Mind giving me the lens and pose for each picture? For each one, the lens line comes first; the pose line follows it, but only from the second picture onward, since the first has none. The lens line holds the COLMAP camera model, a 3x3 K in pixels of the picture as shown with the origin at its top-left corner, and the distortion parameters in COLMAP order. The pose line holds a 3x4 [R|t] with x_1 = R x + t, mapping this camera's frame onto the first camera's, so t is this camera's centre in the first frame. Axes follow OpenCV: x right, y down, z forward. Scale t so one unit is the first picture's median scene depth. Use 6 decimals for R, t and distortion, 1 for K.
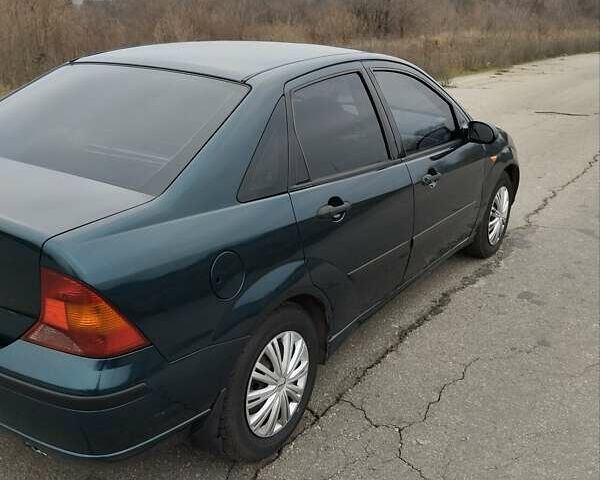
lens RADIAL K [[625.2, 0, 300.0], [0, 625.2, 240.0], [0, 0, 1]] dist [0.101295, -0.193992]
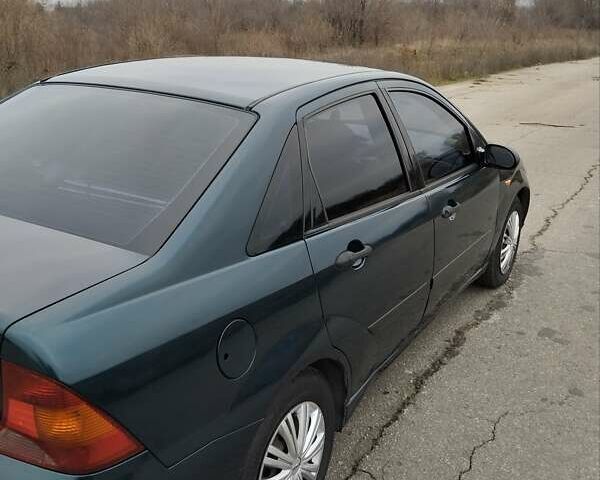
lens RADIAL K [[625.2, 0, 300.0], [0, 625.2, 240.0], [0, 0, 1]] dist [0.101295, -0.193992]
pose [[0.999240, -0.008131, 0.038114, -0.037811], [0.008561, 0.999902, -0.011119, -0.044330], [-0.038020, 0.011437, 0.999212, 0.106798]]
